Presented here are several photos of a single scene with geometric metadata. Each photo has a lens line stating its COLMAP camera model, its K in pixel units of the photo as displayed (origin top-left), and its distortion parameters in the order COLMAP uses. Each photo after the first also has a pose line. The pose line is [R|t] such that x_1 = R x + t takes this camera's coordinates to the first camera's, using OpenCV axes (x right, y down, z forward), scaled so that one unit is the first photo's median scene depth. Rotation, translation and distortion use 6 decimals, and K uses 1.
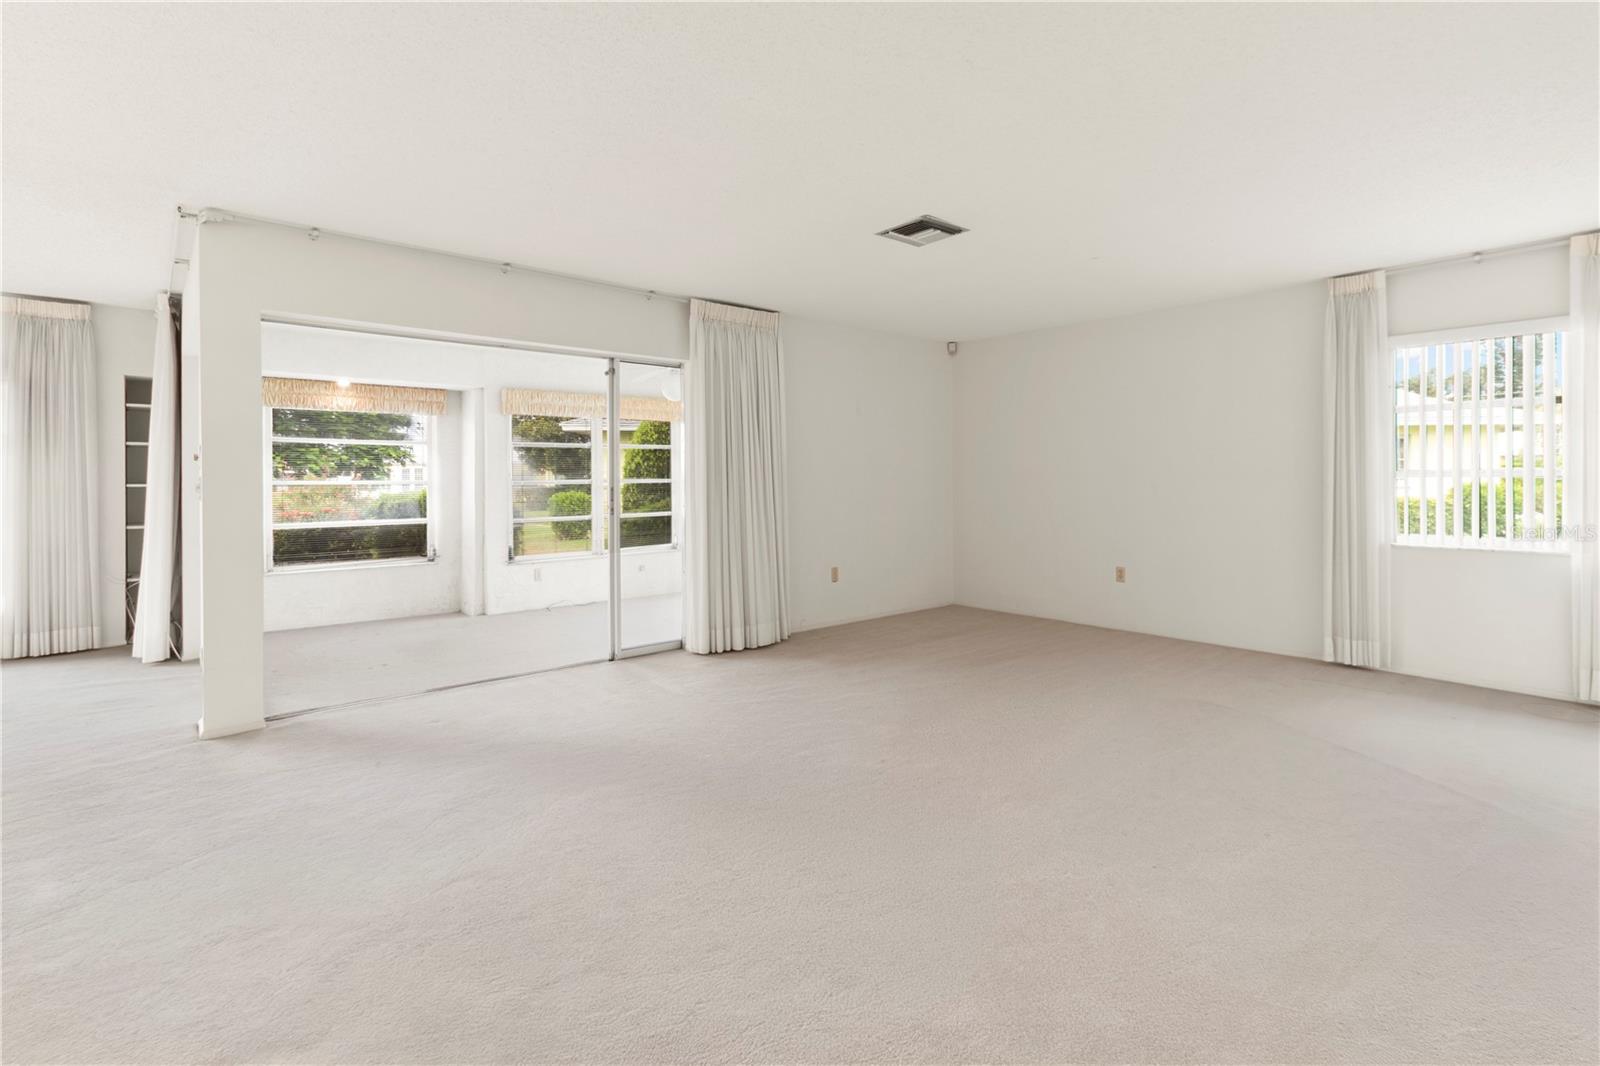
lens RADIAL K [[759.7, 0, 807.0], [0, 759.7, 475.8], [0, 0, 1]] dist [0.001011, 0.000562]
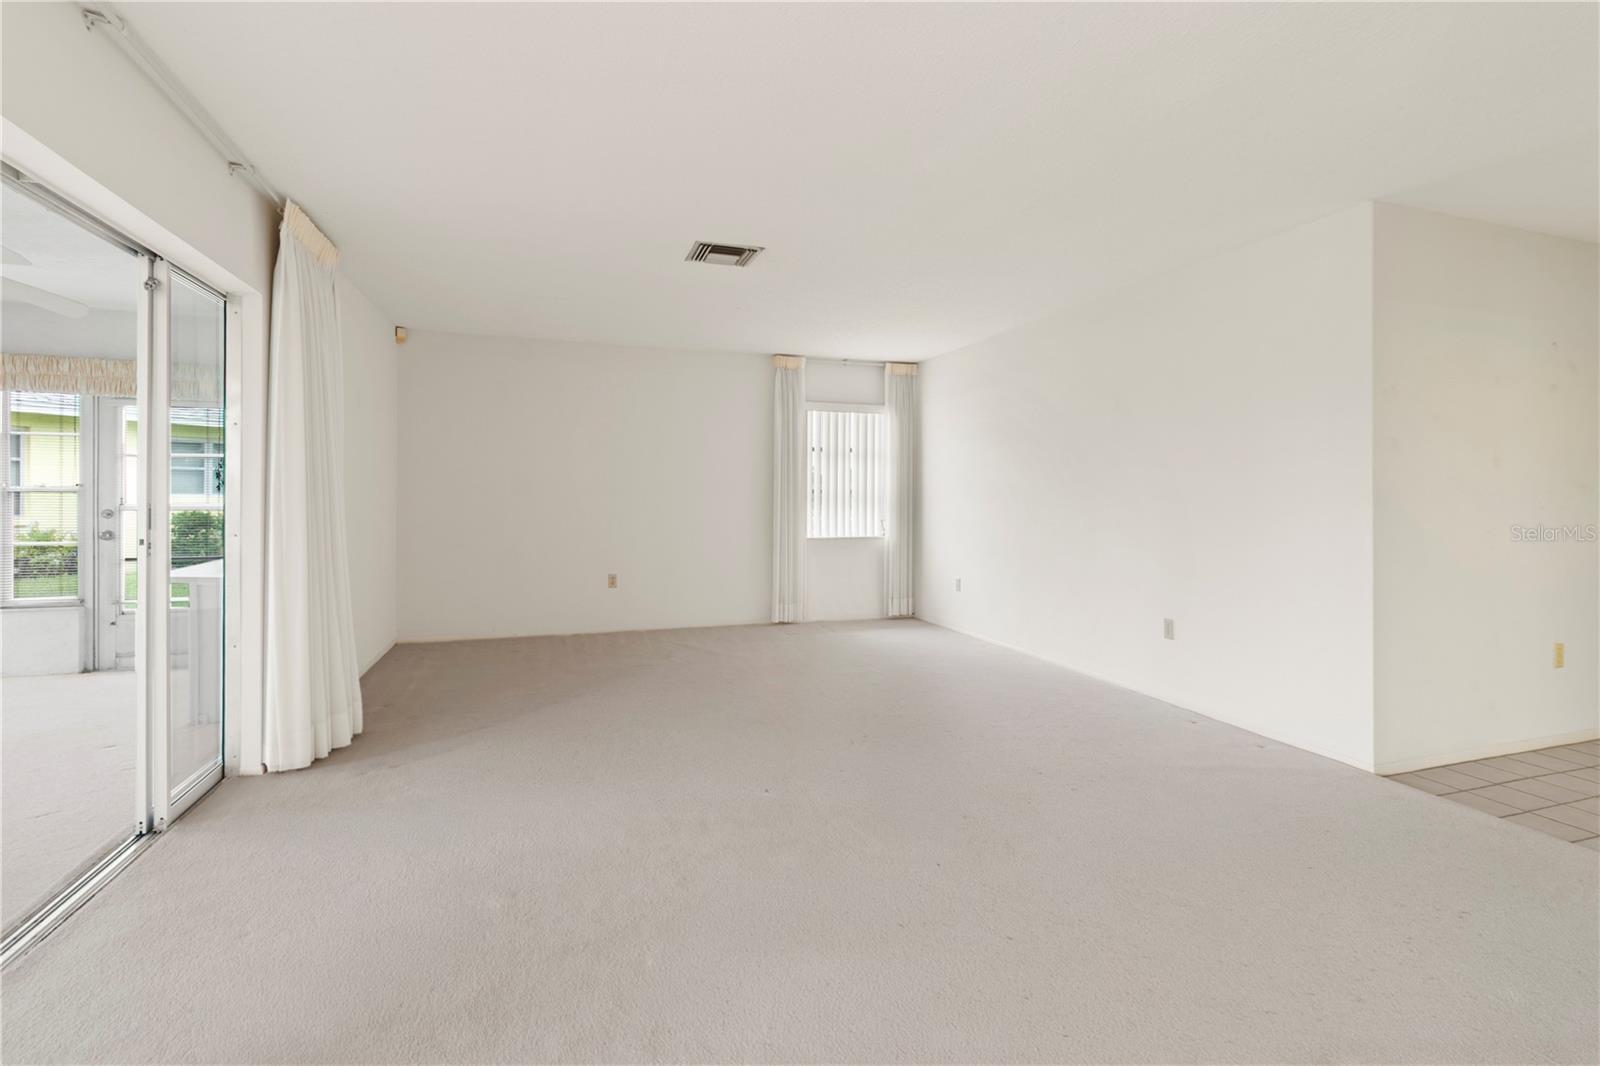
lens RADIAL K [[755.1, 0, 809.4], [0, 755.1, 490.4], [0, 0, 1]] dist [0.001229, 0.000452]
pose [[0.374778, 0.009173, 0.927069, -0.389483], [-0.011860, 0.999917, -0.005099, 0.001465], [-0.927039, -0.009084, 0.374856, 0.263158]]
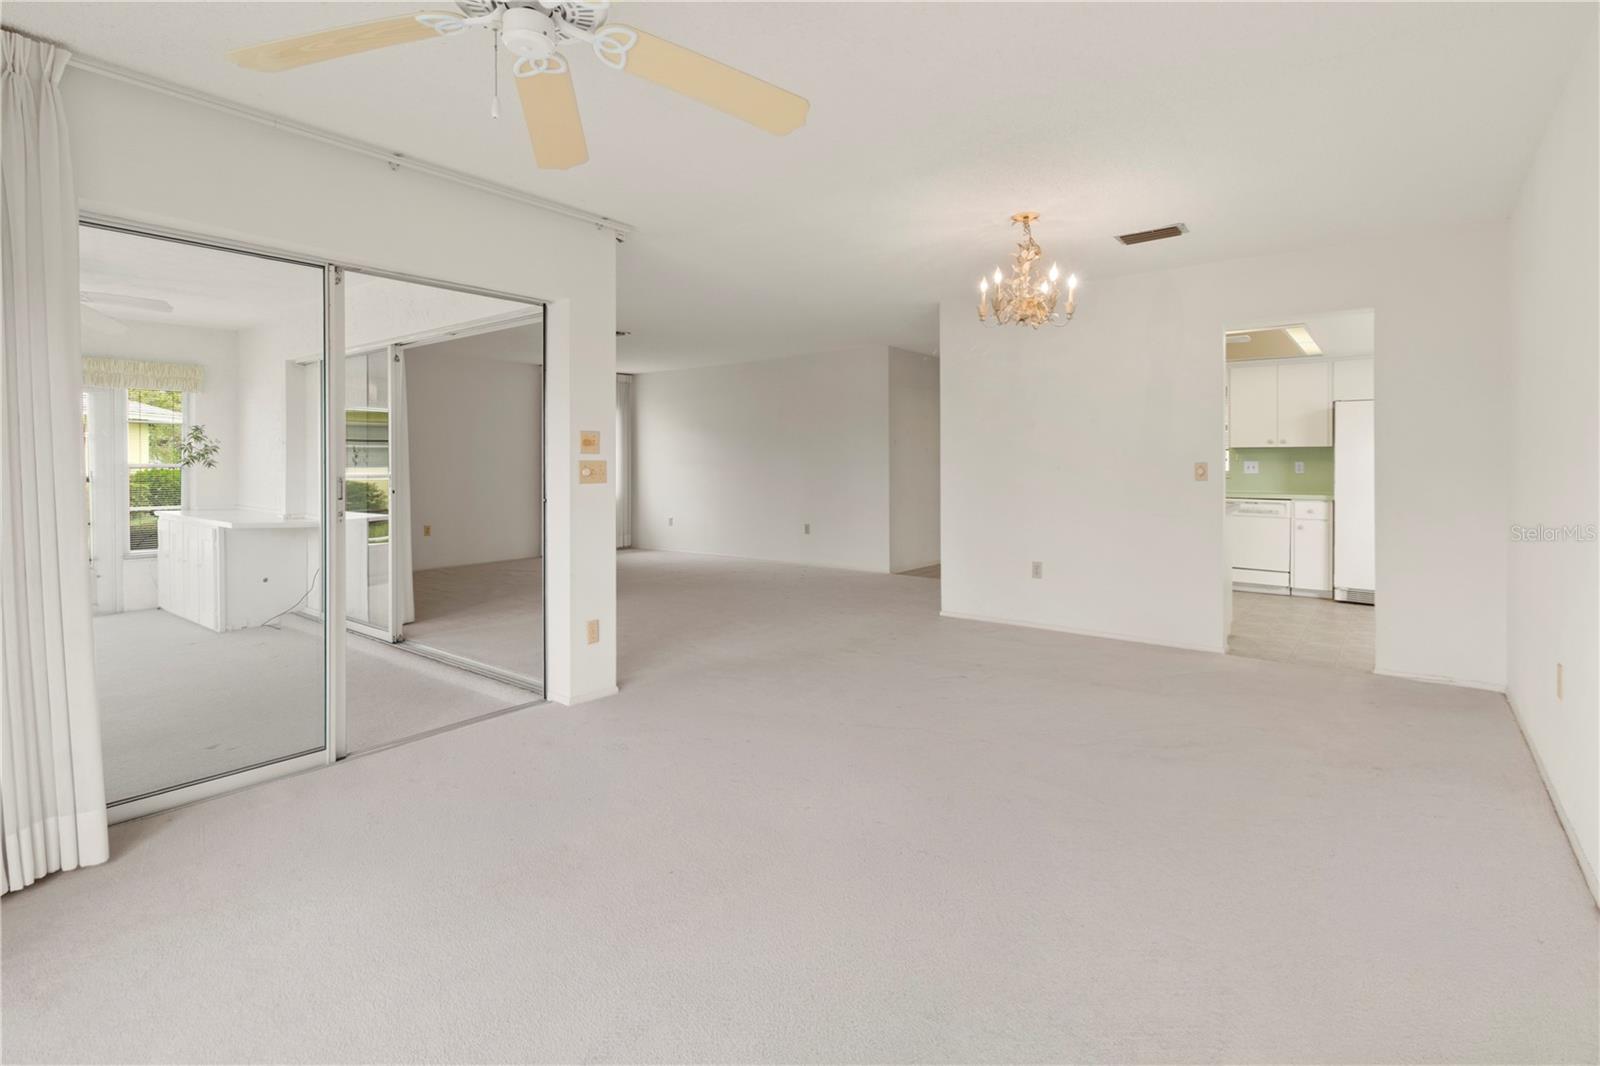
lens RADIAL K [[759.7, 0, 807.0], [0, 759.7, 475.8], [0, 0, 1]] dist [0.001011, 0.000562]
pose [[-0.184278, -0.012801, 0.982791, -0.921900], [-0.003400, 0.999918, 0.012386, 0.003277], [-0.982868, -0.001059, -0.184307, 0.444912]]
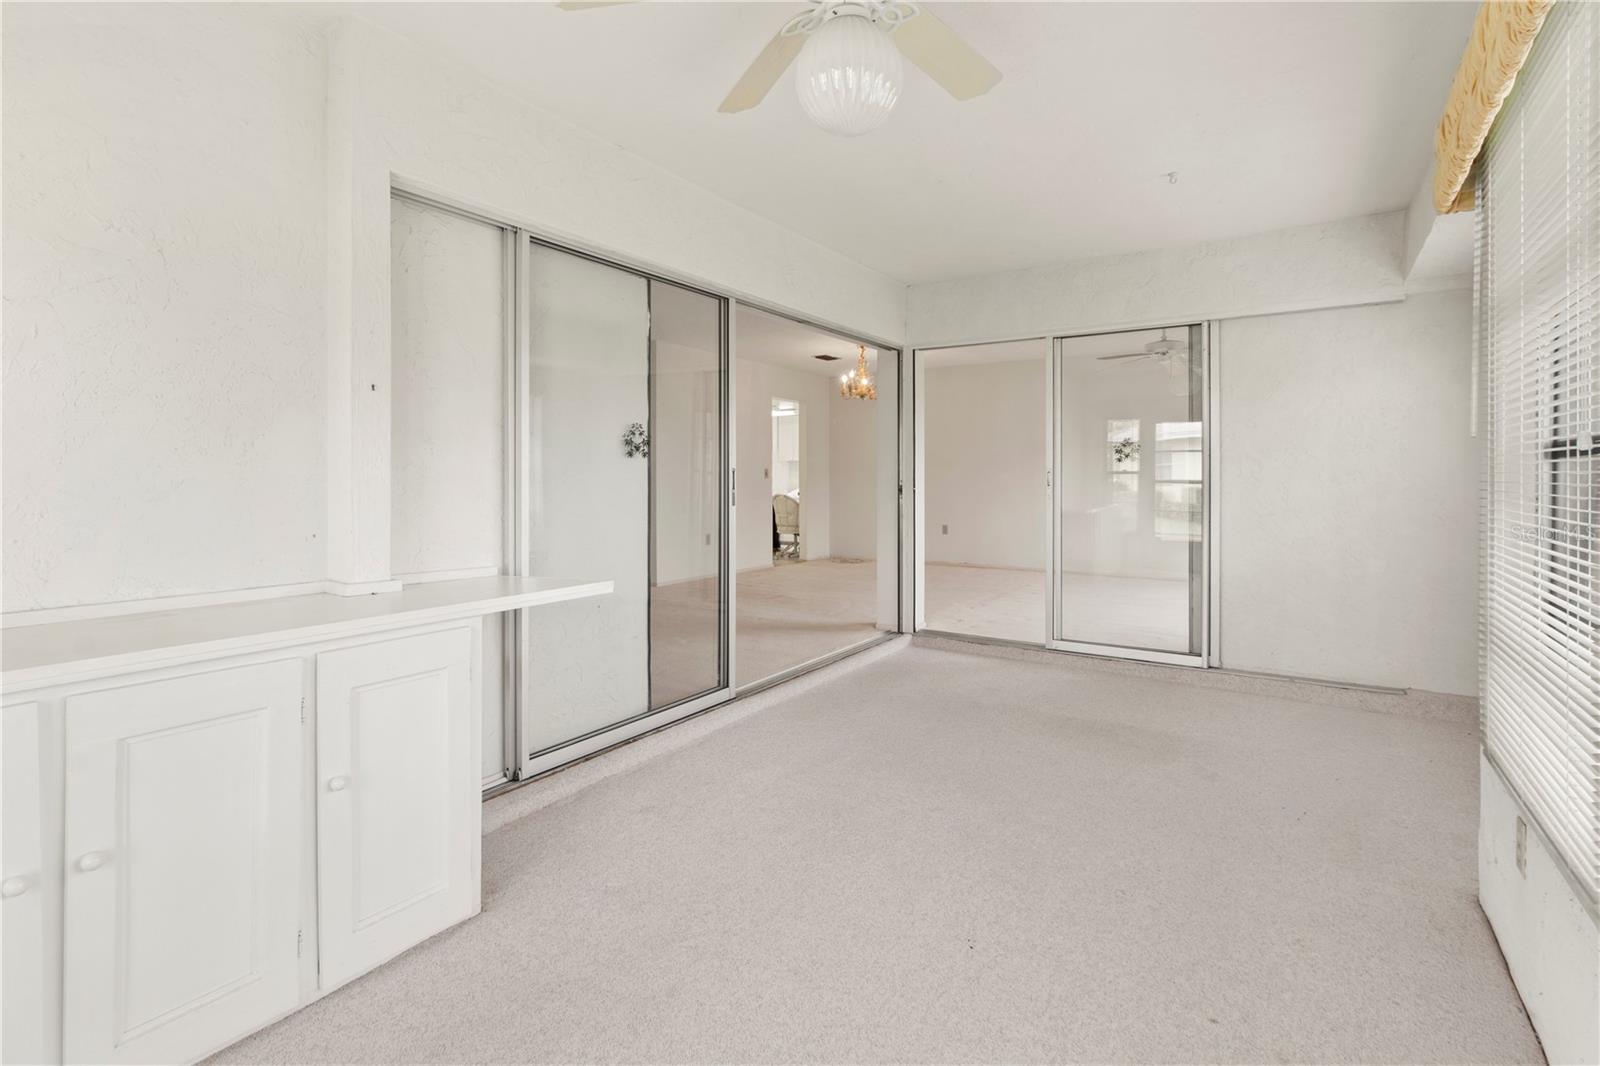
lens RADIAL K [[755.1, 0, 809.4], [0, 755.1, 490.4], [0, 0, 1]] dist [0.001229, 0.000452]
pose [[-0.962958, 0.009075, -0.269500, -0.088767], [0.007134, 0.999941, 0.008183, 0.020441], [0.269559, 0.005957, -0.962966, 1.190211]]
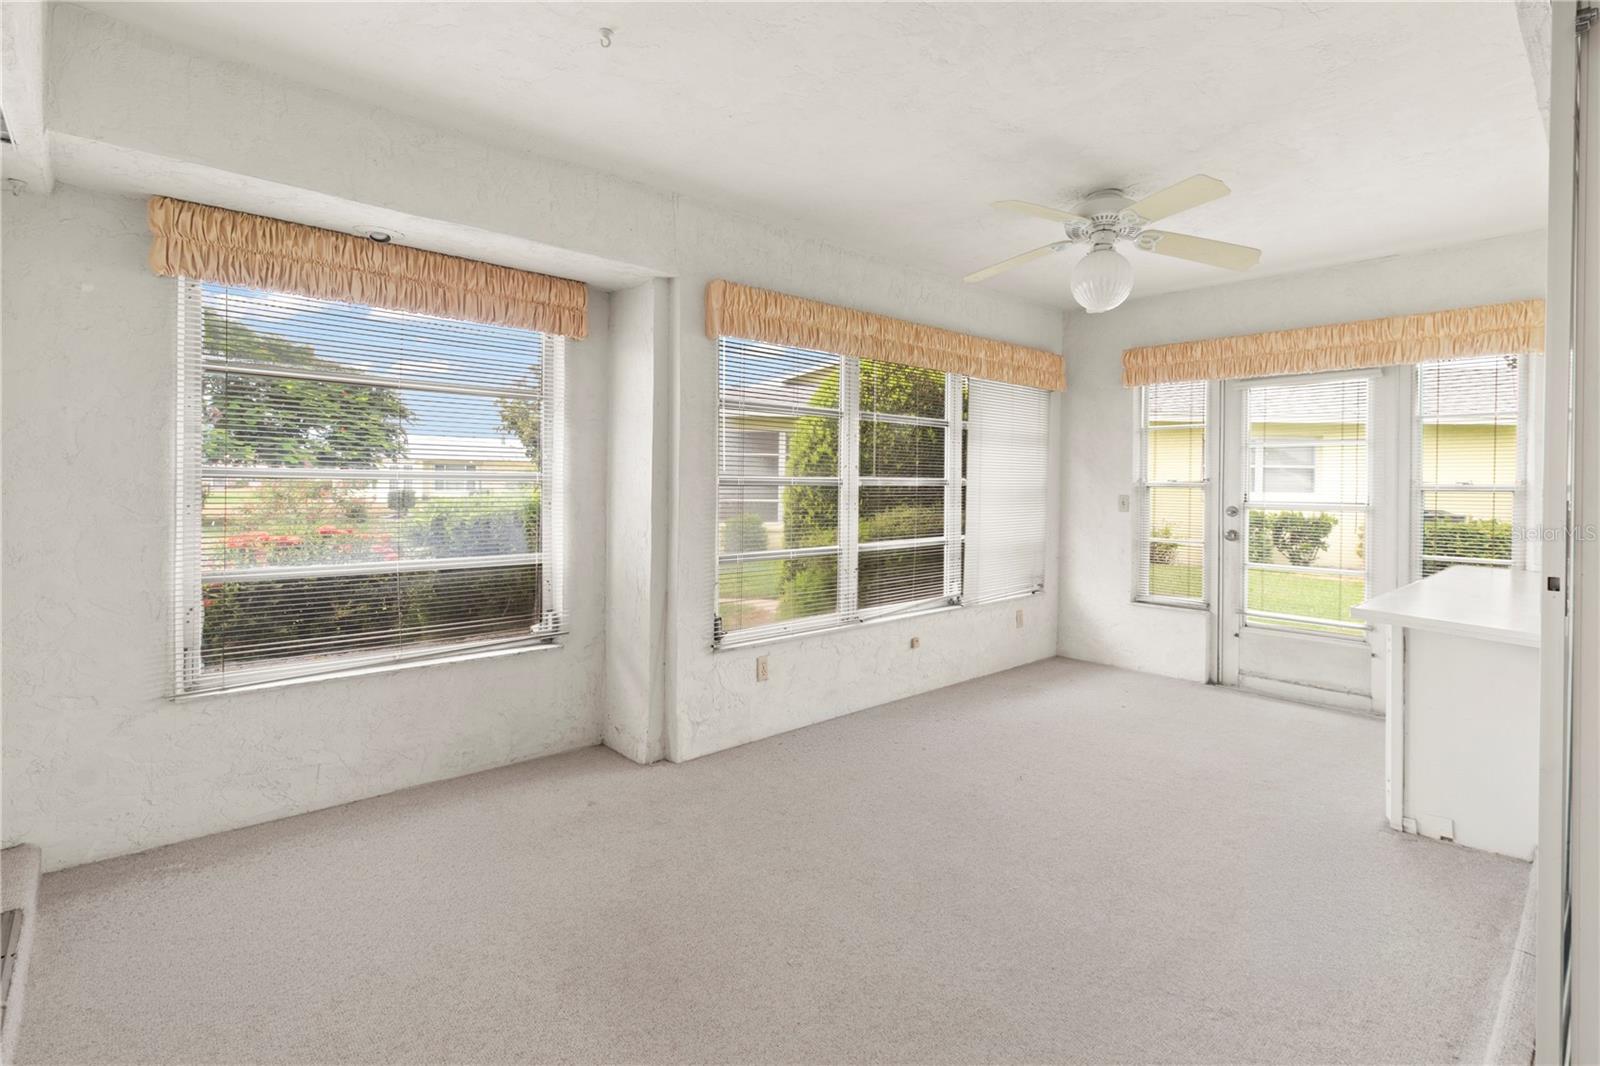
lens RADIAL K [[763.6, 0, 818.3], [0, 763.6, 487.1], [0, 0, 1]] dist [0.001402, 0.000230]
pose [[0.999389, 0.016578, 0.030775, -0.343925], [-0.016833, 0.999826, 0.008072, 0.008038], [-0.030636, -0.008585, 0.999494, 0.518283]]
